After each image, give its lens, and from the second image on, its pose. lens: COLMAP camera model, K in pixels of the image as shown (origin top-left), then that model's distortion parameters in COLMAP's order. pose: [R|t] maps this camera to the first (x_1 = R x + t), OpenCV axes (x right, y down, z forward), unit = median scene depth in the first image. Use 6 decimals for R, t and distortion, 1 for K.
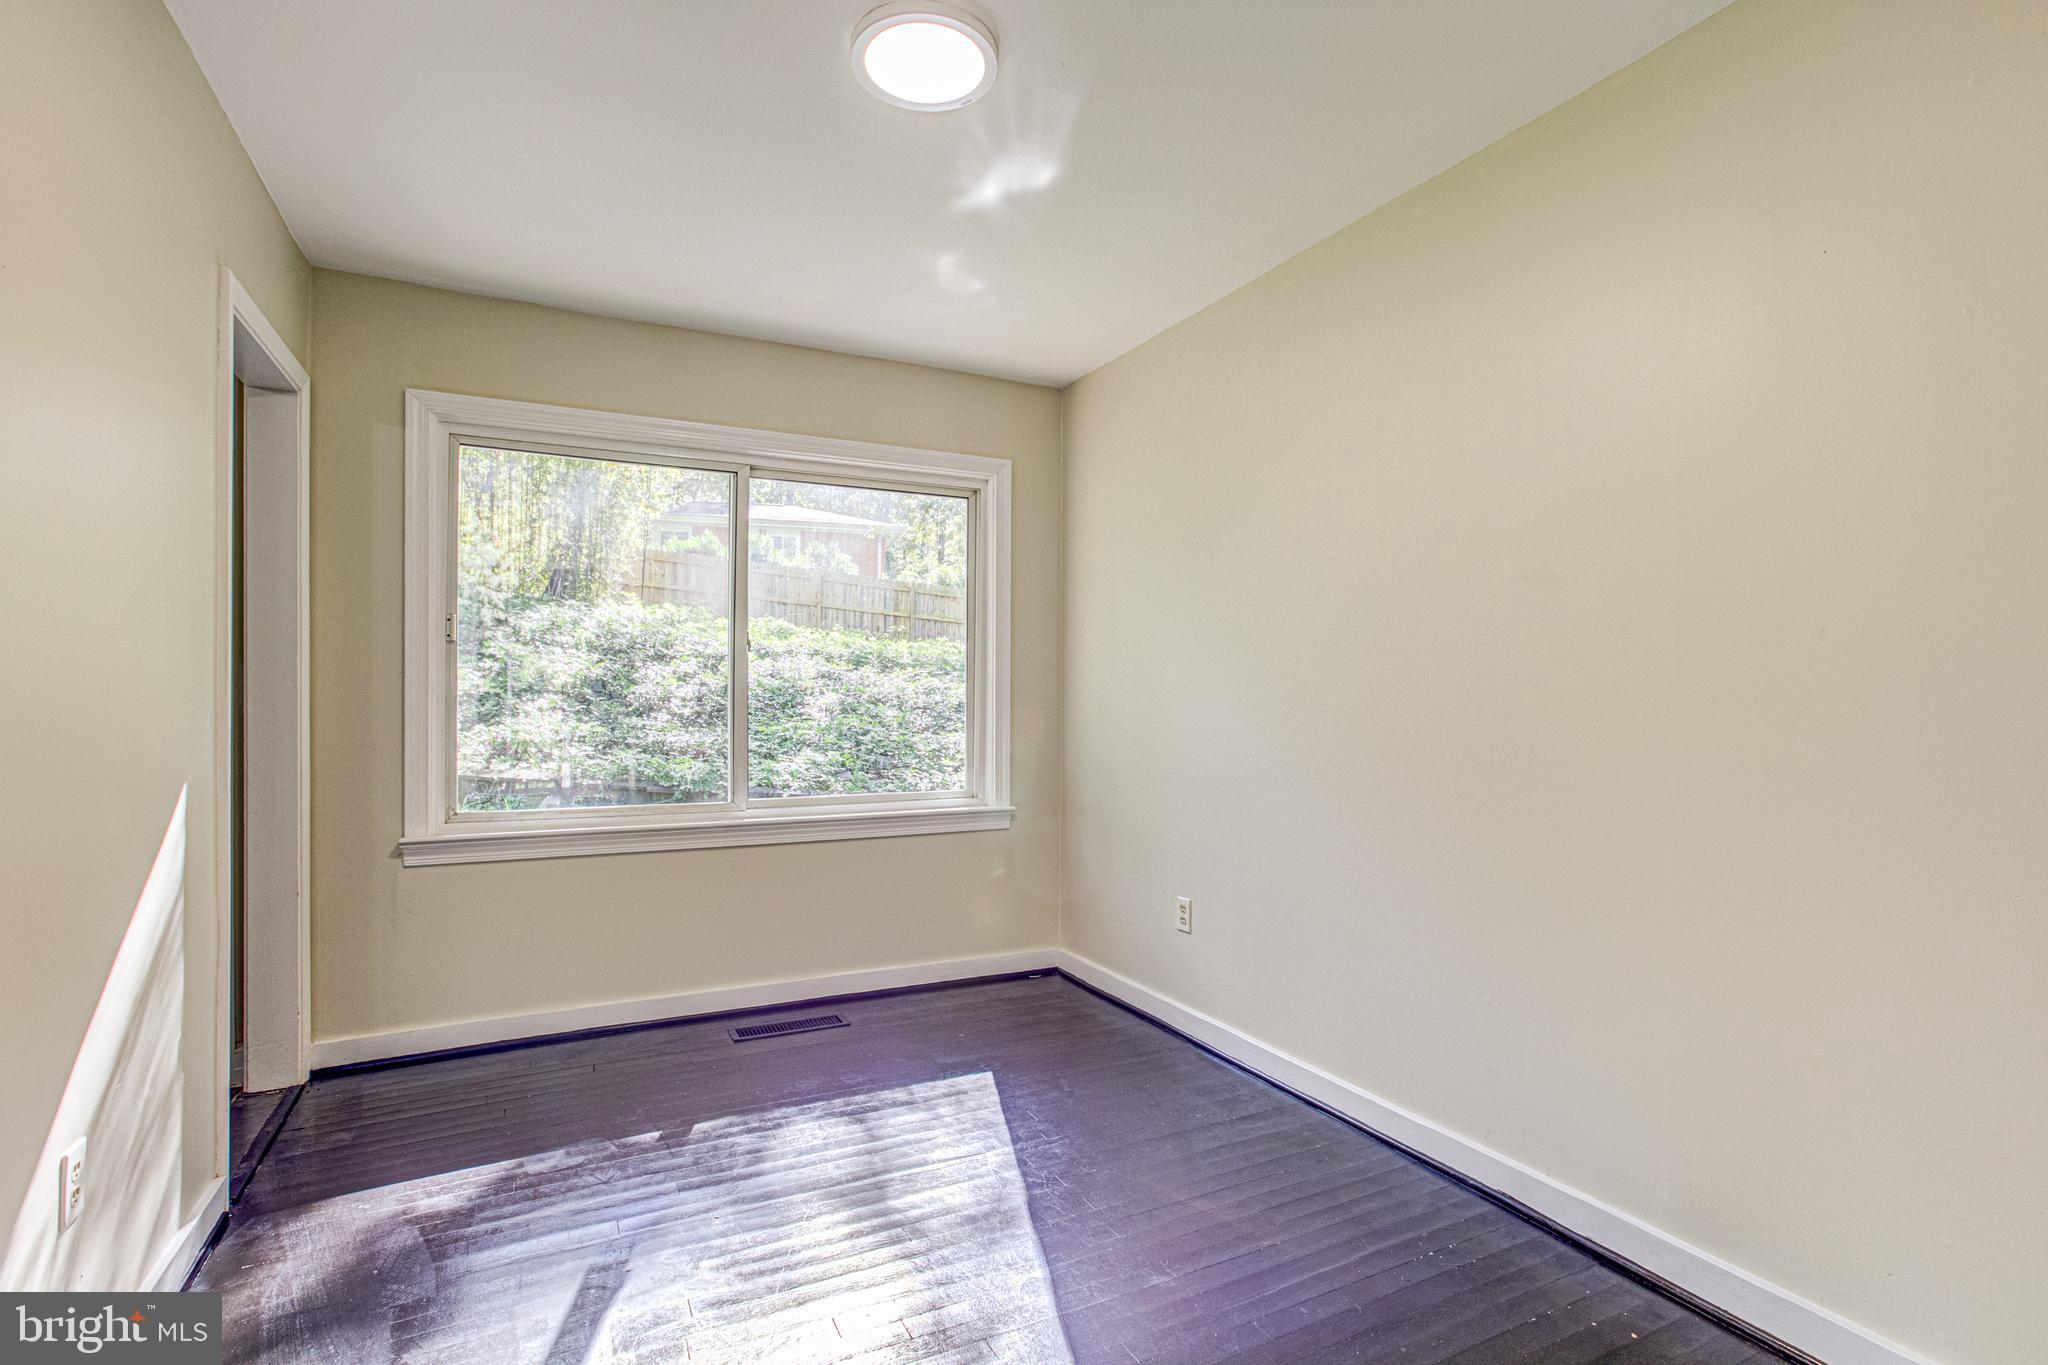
lens RADIAL K [[975.7, 0, 992.7], [0, 975.7, 714.4], [0, 0, 1]] dist [-0.004188, 0.000526]
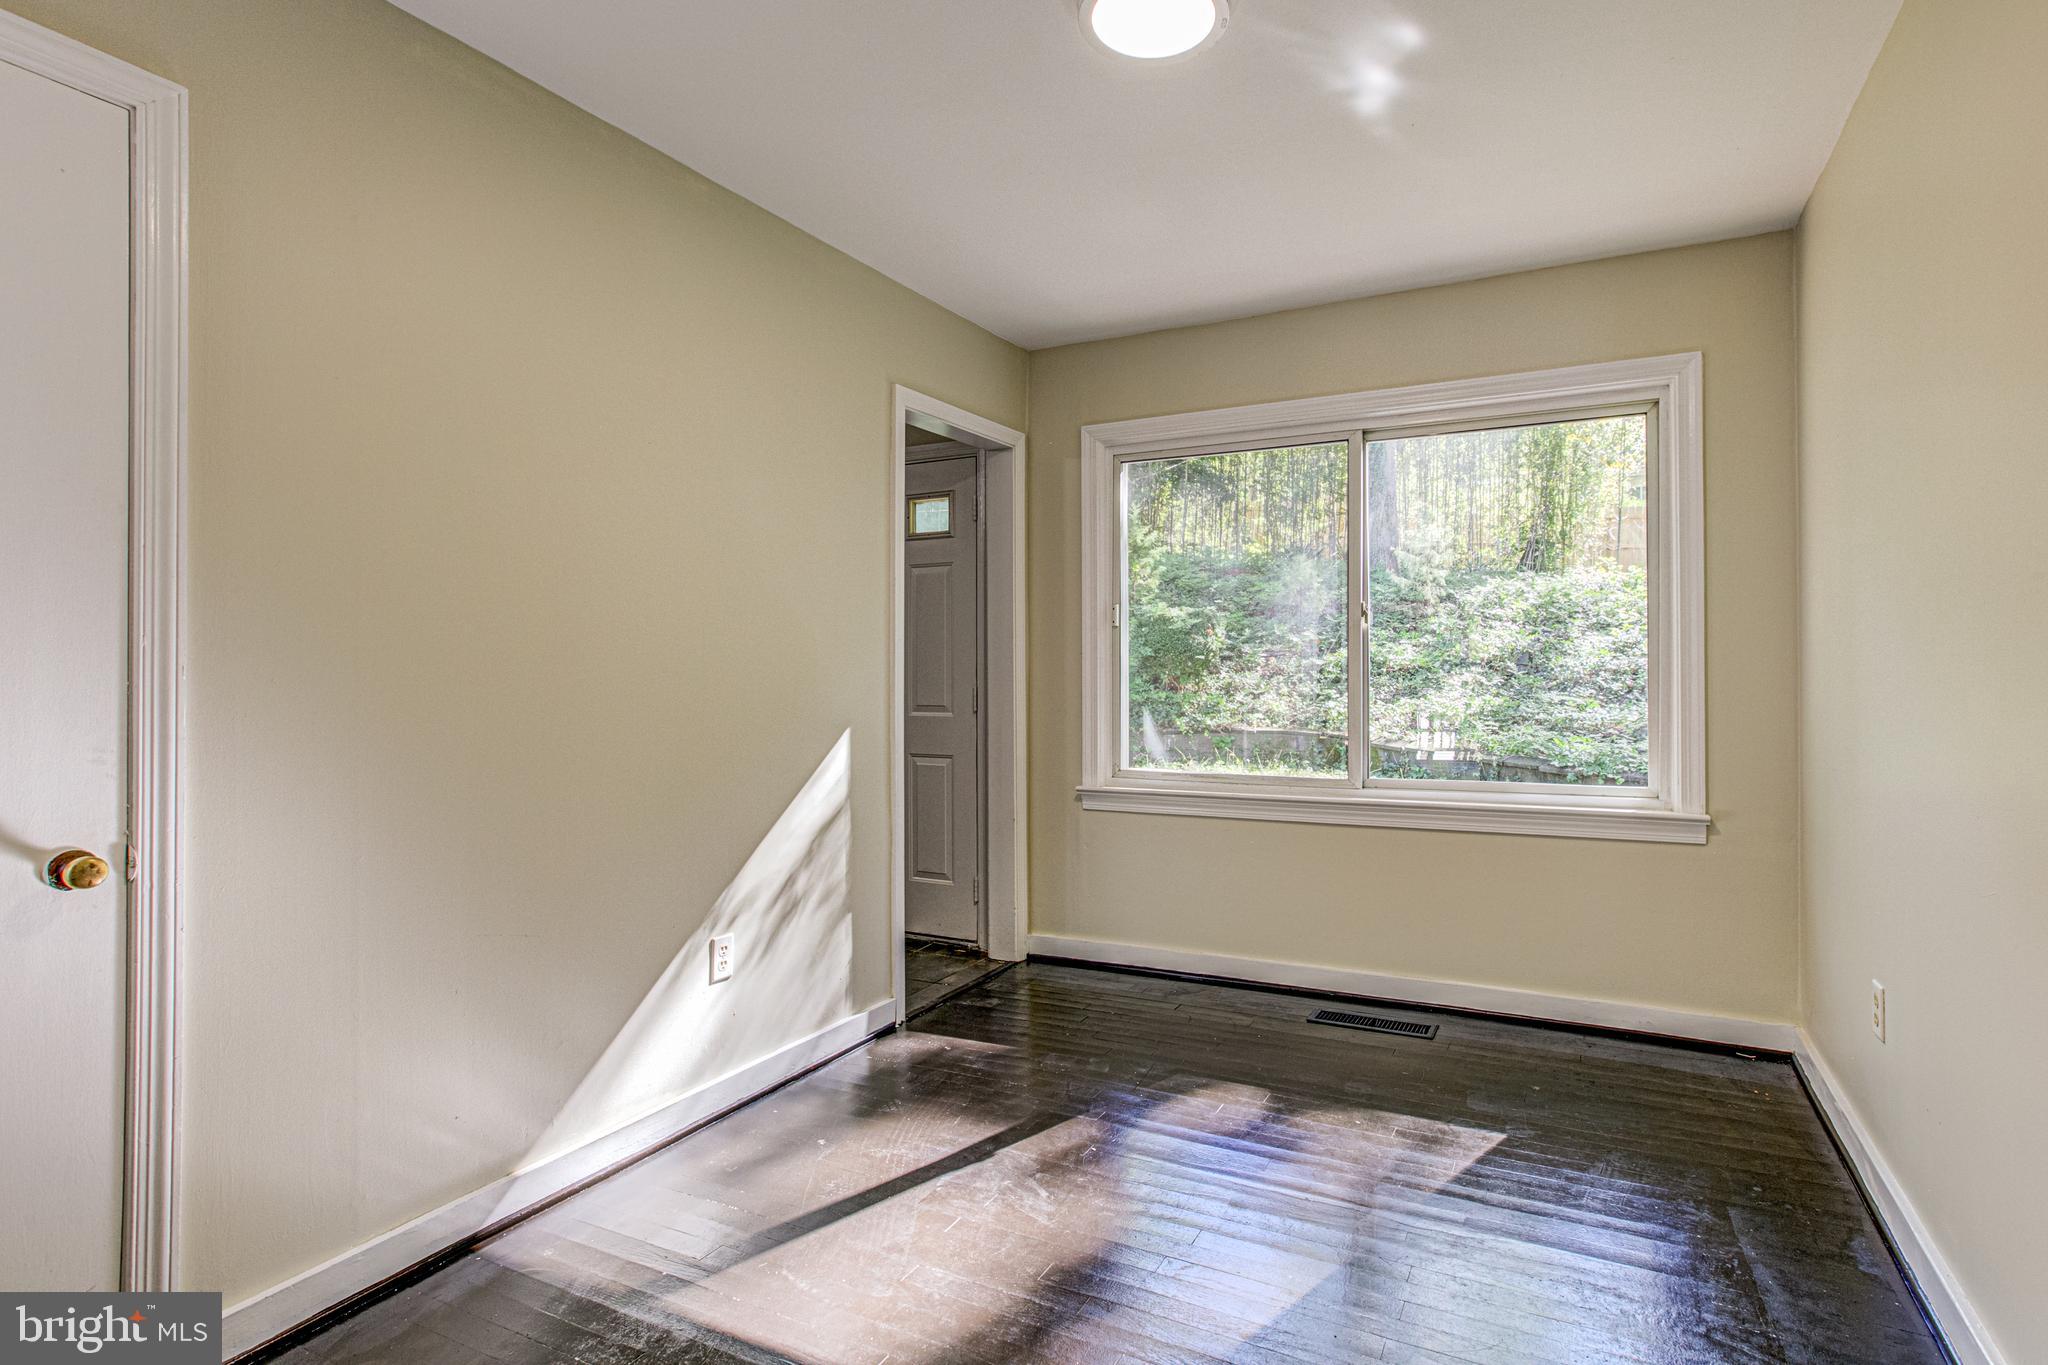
lens RADIAL K [[1000.1, 0, 1094.0], [0, 1000.1, 674.3], [0, 0, 1]] dist [-0.001043, 0.000553]
pose [[0.630727, -0.004626, -0.775991, 0.307001], [-0.006321, 0.999918, -0.011098, -0.001352], [0.775979, 0.011905, 0.630646, 0.153407]]
